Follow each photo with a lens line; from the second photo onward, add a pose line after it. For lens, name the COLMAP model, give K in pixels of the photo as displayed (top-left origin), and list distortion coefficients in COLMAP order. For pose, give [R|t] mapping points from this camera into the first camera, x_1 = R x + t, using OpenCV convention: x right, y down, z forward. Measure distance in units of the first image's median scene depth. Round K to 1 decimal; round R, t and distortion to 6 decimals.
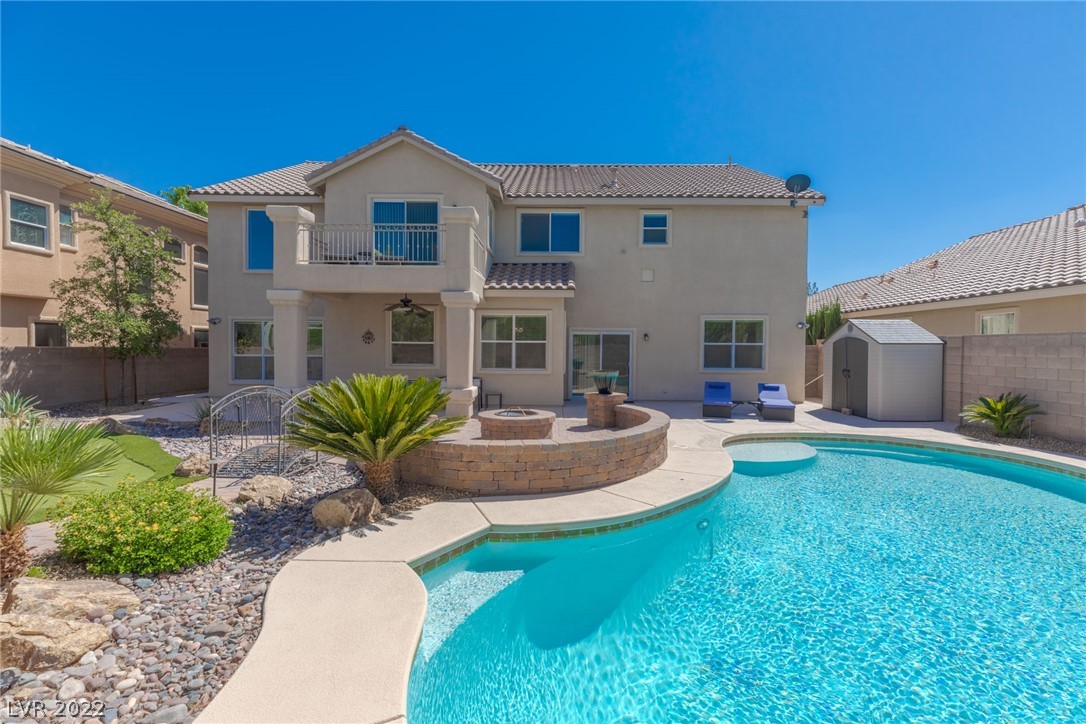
lens RADIAL K [[482.0, 0, 550.7], [0, 482.0, 356.0], [0, 0, 1]] dist [-0.000051, -0.000448]
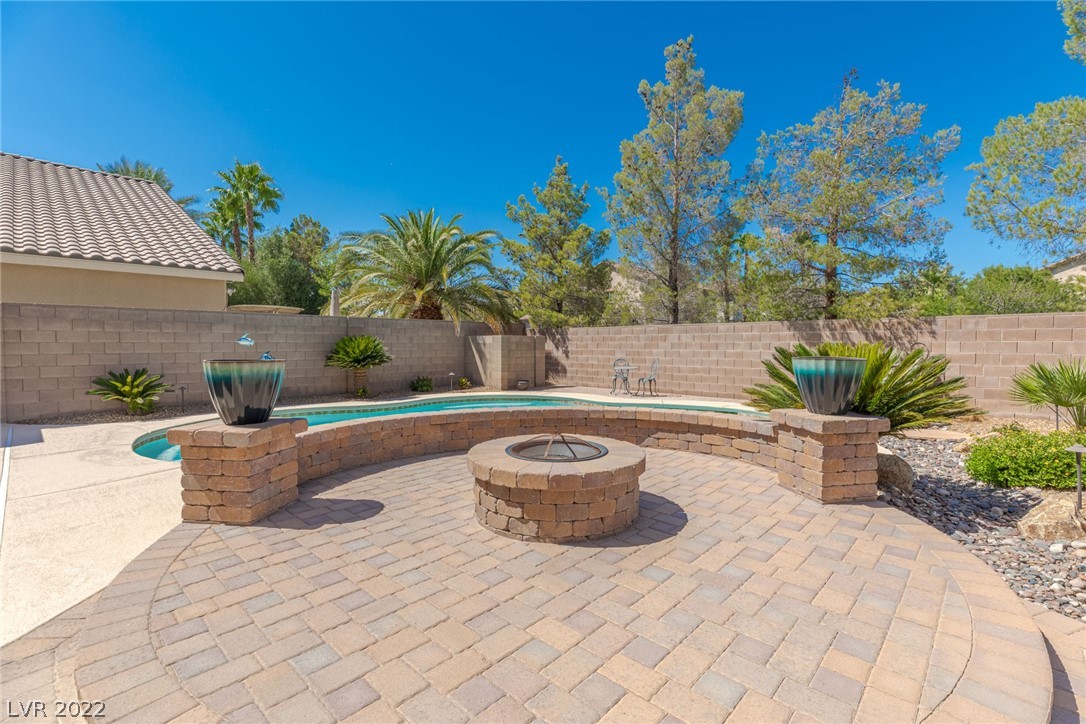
lens RADIAL K [[482.0, 0, 550.7], [0, 482.0, 356.0], [0, 0, 1]] dist [-0.000051, -0.000448]
pose [[-0.743534, -0.024698, 0.668242, -0.229773], [0.005863, 0.999039, 0.043447, 0.010784], [-0.668672, 0.036222, -0.742674, 0.873962]]
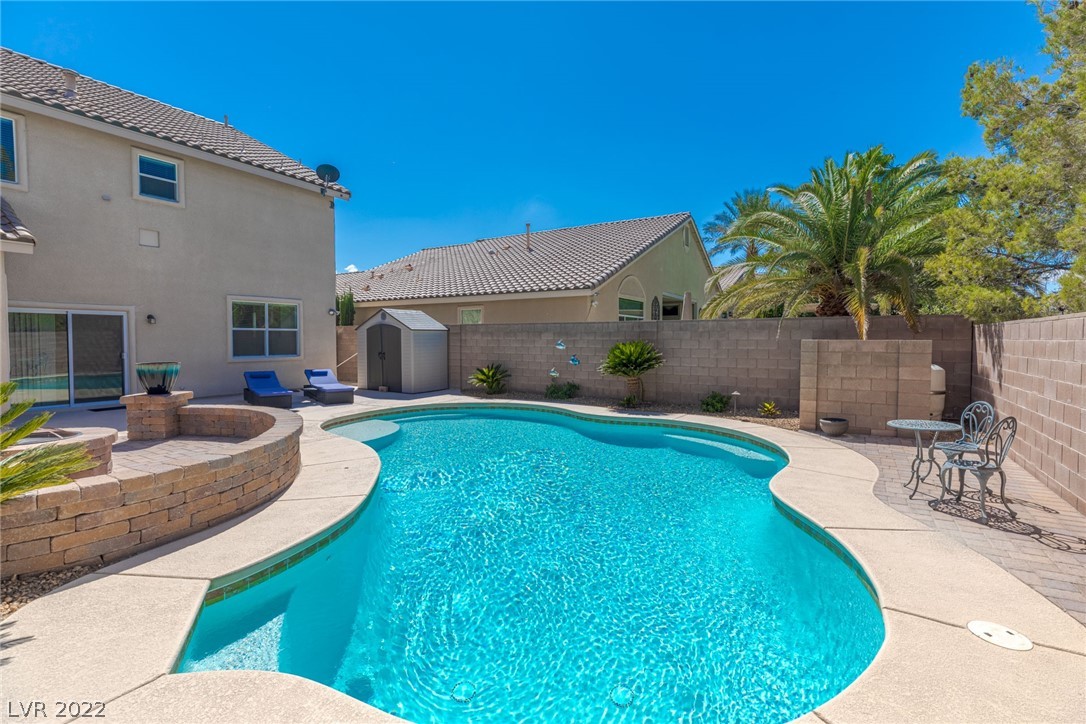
lens RADIAL K [[482.0, 0, 550.7], [0, 482.0, 356.0], [0, 0, 1]] dist [-0.000051, -0.000448]
pose [[0.505196, -0.038815, 0.862132, -0.169353], [0.017184, 0.999242, 0.034918, 0.003496], [-0.862834, -0.002826, 0.505480, 0.081895]]
